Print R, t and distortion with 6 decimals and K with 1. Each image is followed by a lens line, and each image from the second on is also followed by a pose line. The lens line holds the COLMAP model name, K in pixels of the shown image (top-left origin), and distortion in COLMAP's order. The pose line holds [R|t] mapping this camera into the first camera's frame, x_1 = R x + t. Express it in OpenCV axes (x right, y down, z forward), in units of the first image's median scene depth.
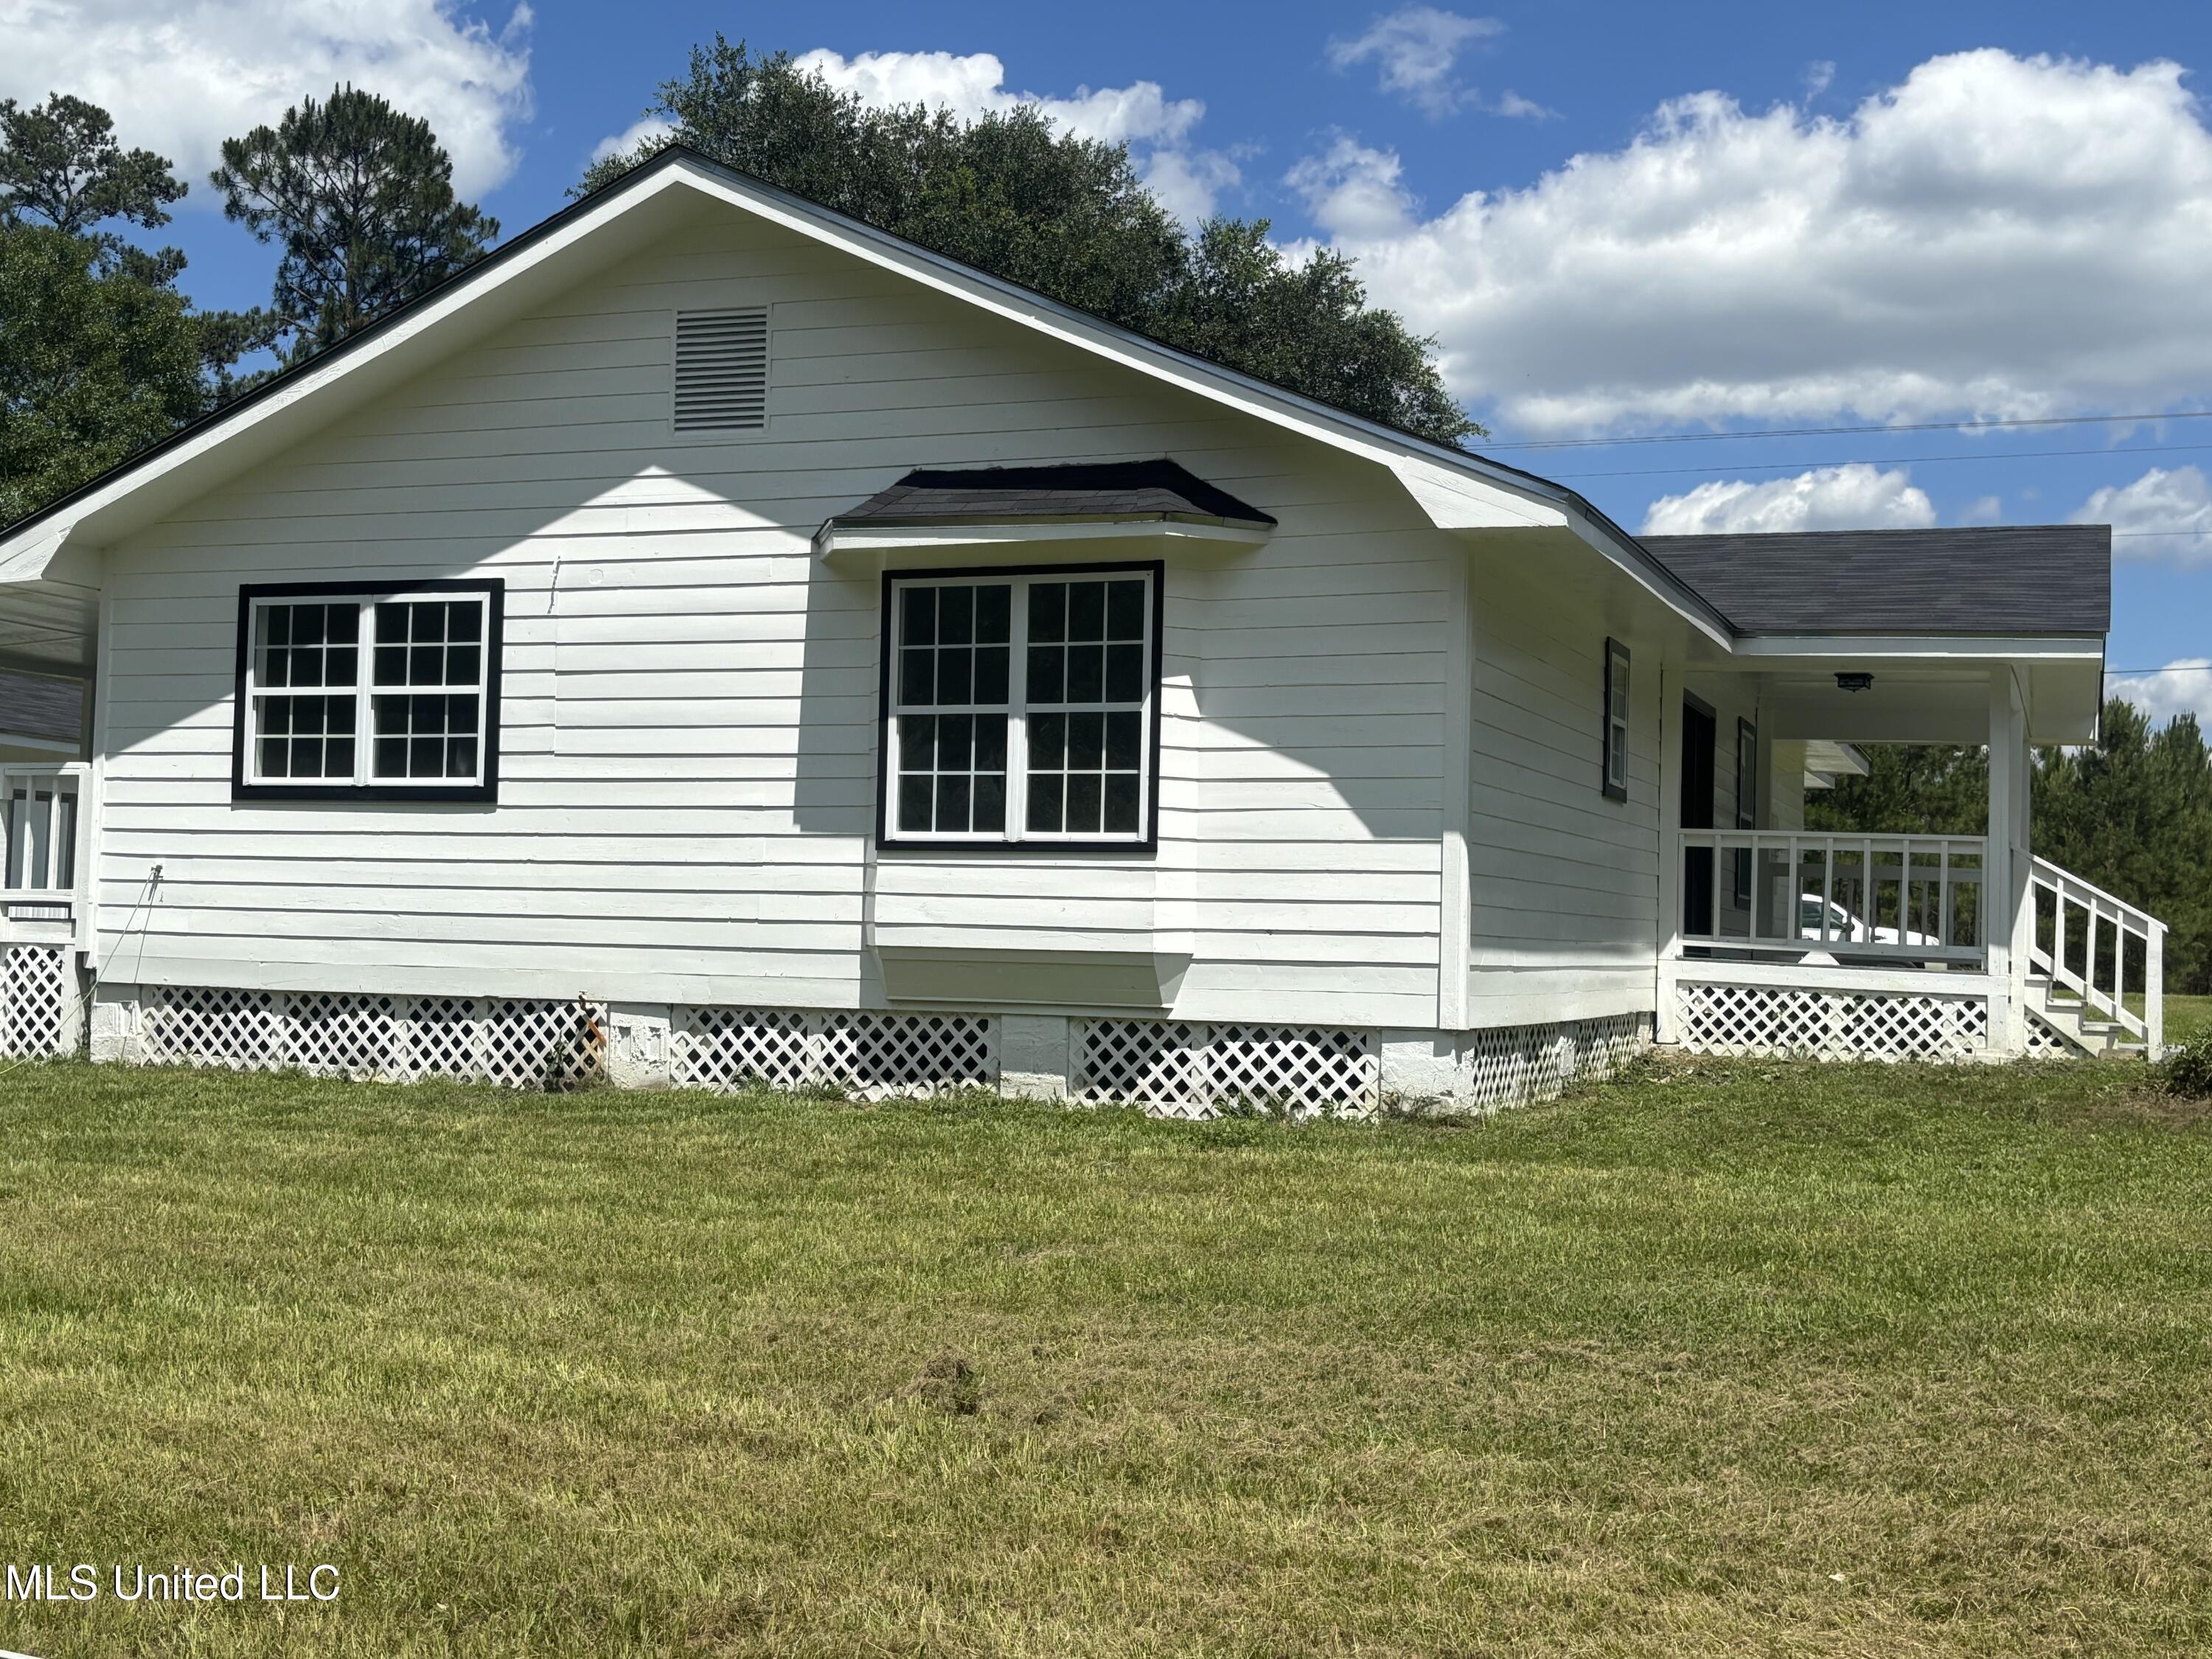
lens RADIAL K [[2545.6, 0, 1116.8], [0, 2545.6, 839.3], [0, 0, 1]] dist [0.219595, -0.794179]
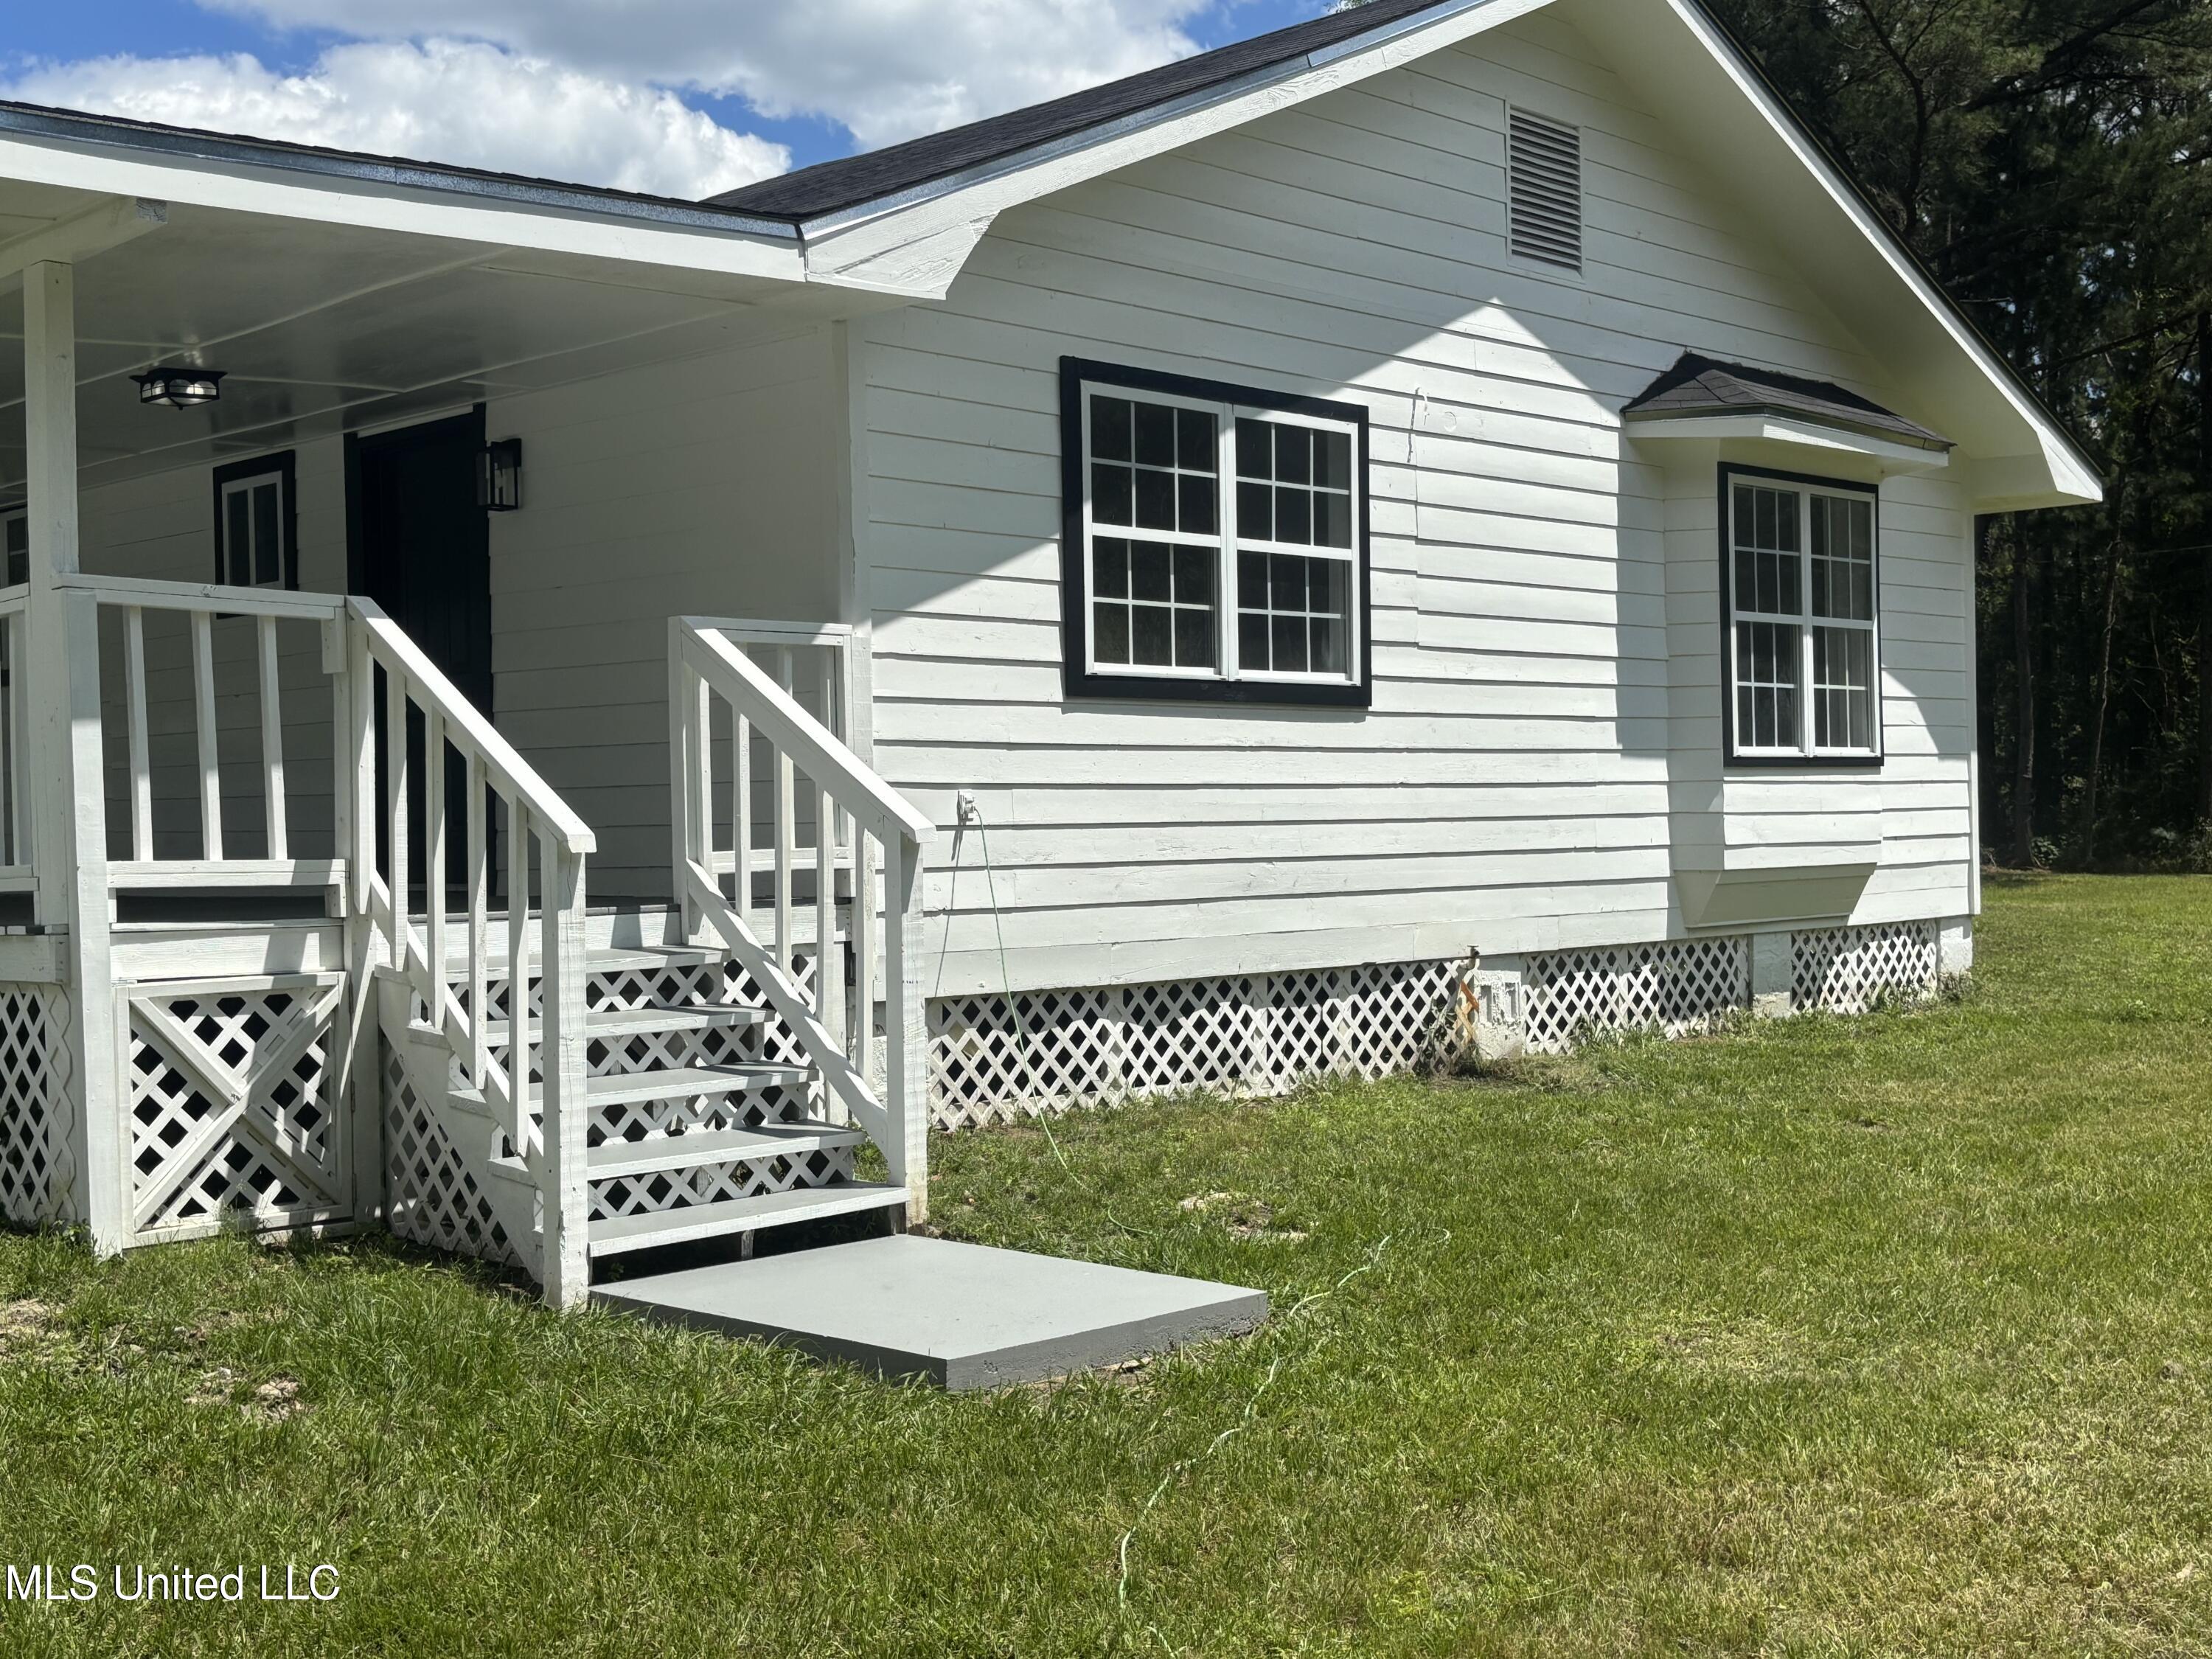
lens RADIAL K [[2545.6, 0, 1116.8], [0, 2545.6, 839.3], [0, 0, 1]] dist [0.219595, -0.794179]
pose [[0.402591, -0.038959, 0.914551, -0.927876], [-0.010802, 0.998822, 0.047304, -0.009968], [-0.915316, -0.028923, 0.401696, 0.740496]]
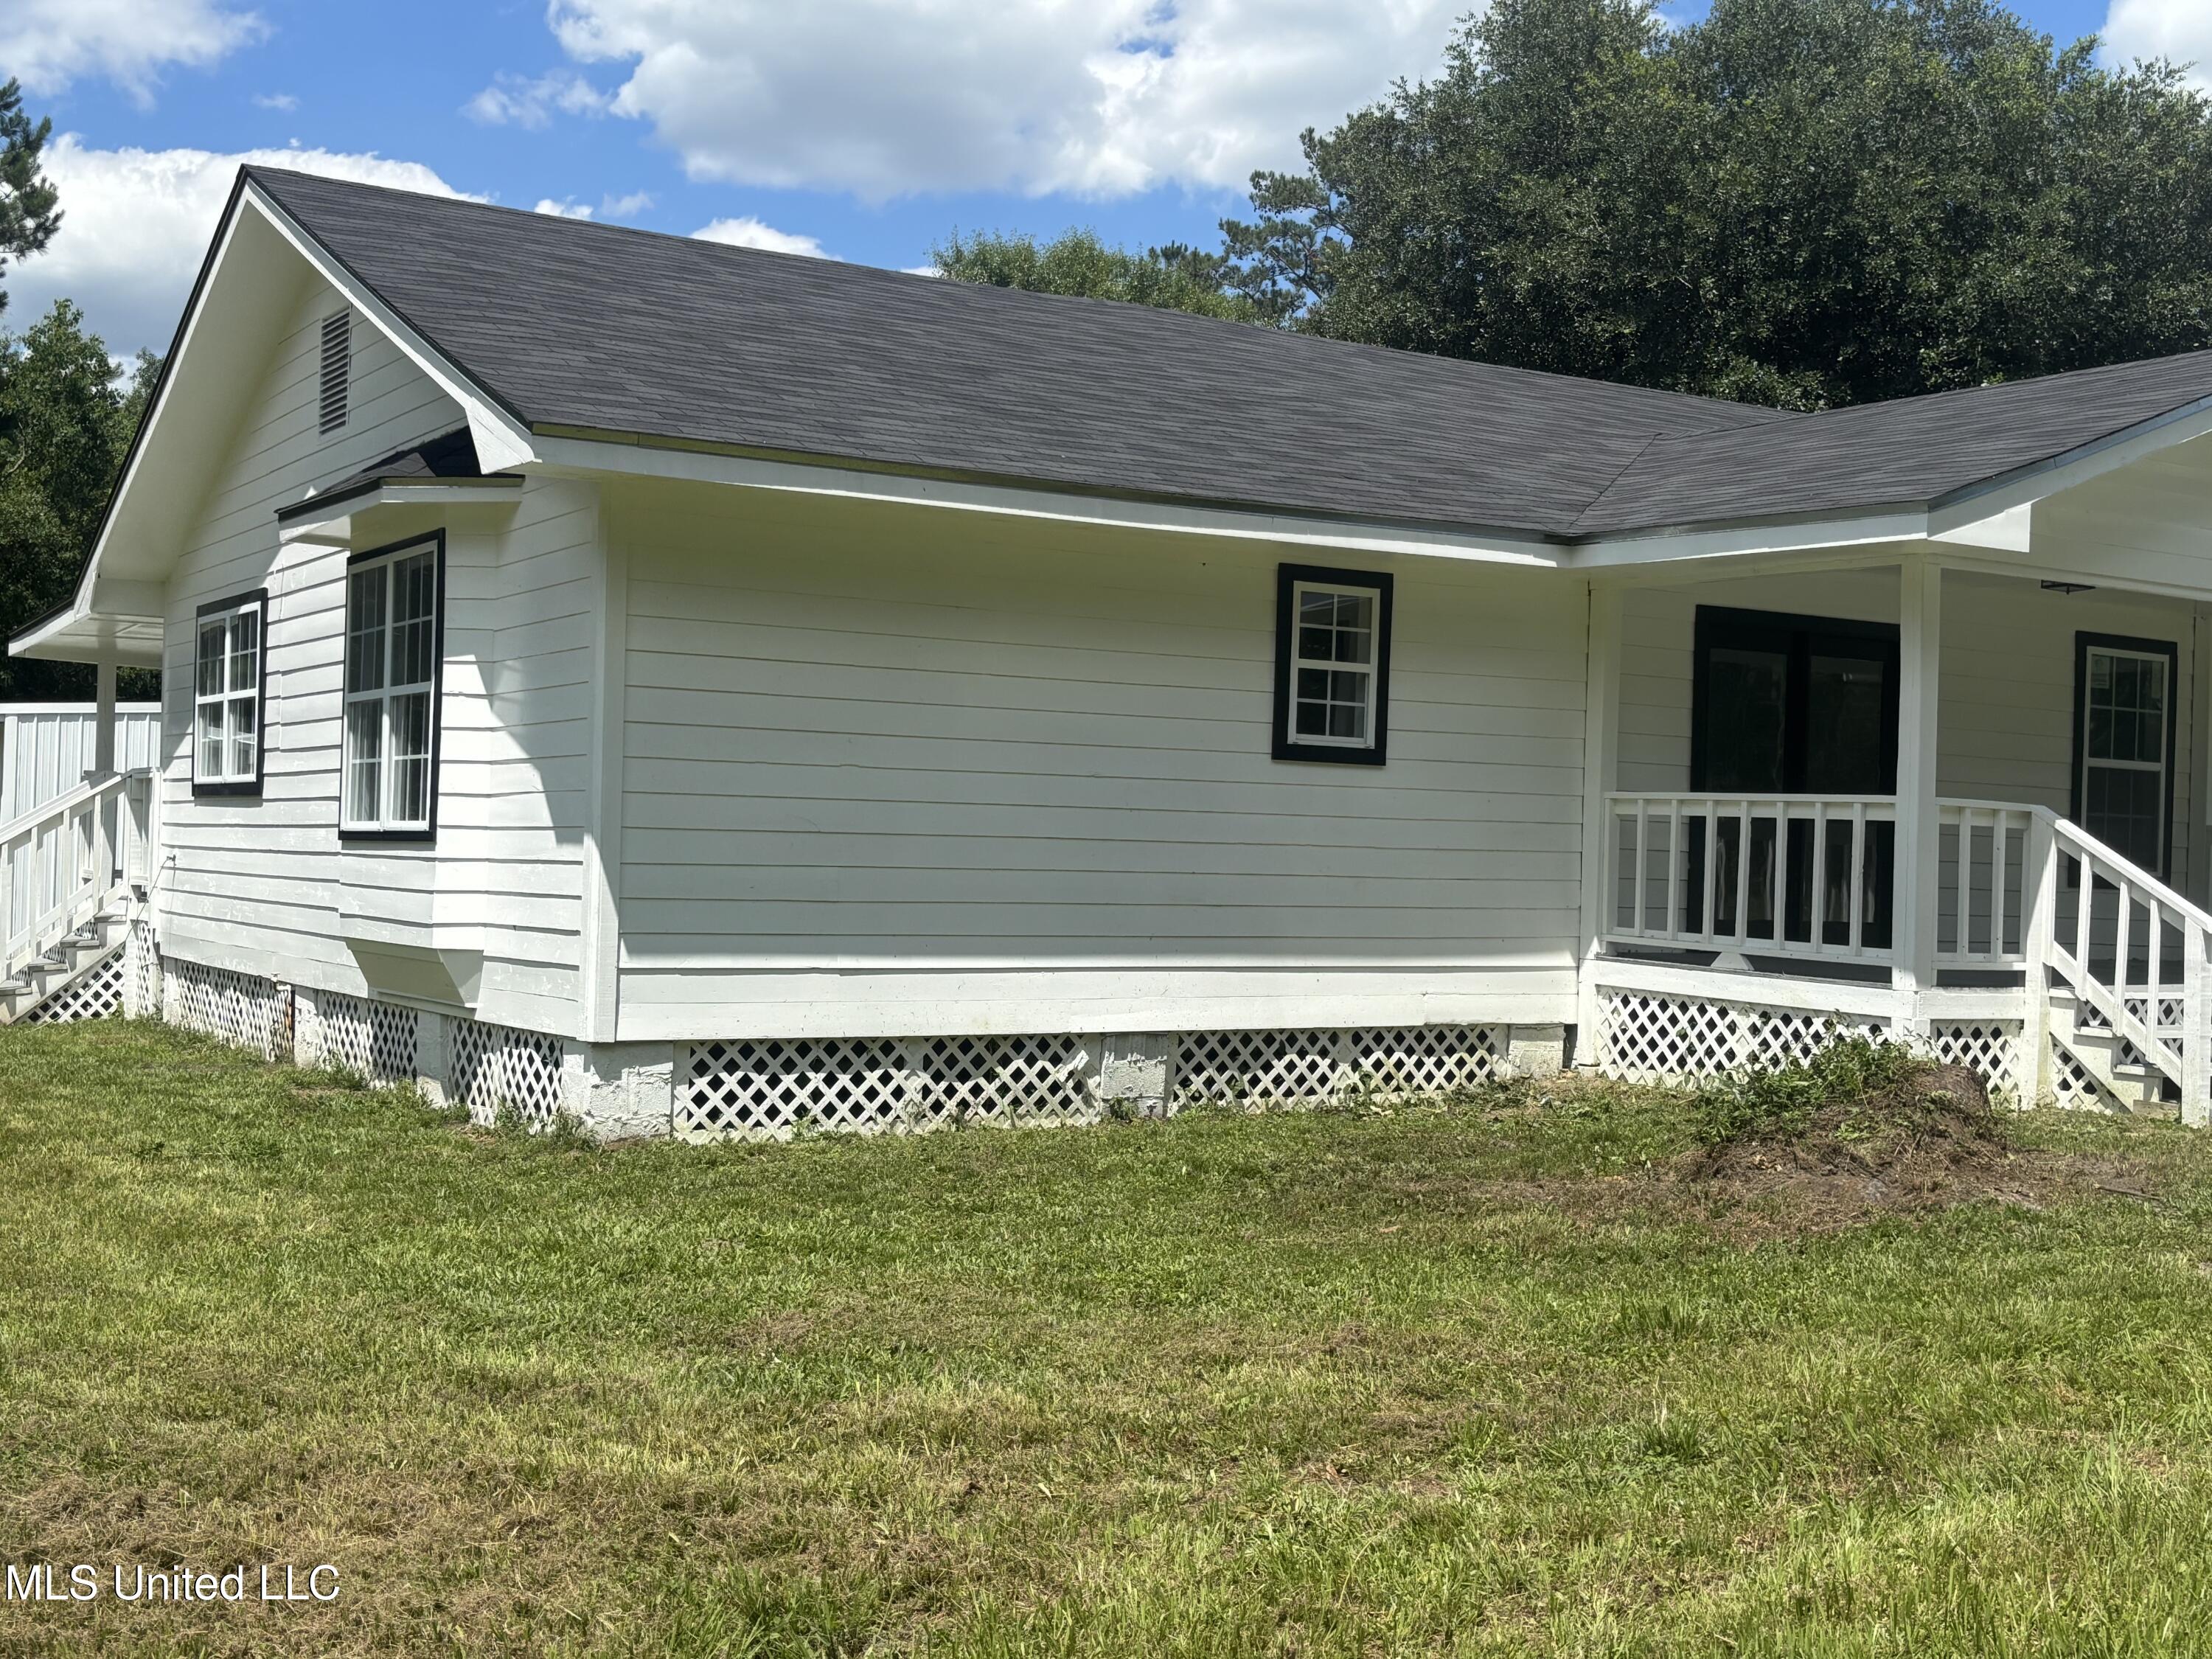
lens RADIAL K [[2545.6, 0, 1116.8], [0, 2545.6, 839.3], [0, 0, 1]] dist [0.219595, -0.794179]
pose [[0.806173, -0.006905, -0.591640, 0.668426], [0.017654, 0.999767, 0.012387, -0.002577], [0.591417, -0.020431, 0.806107, 0.330969]]
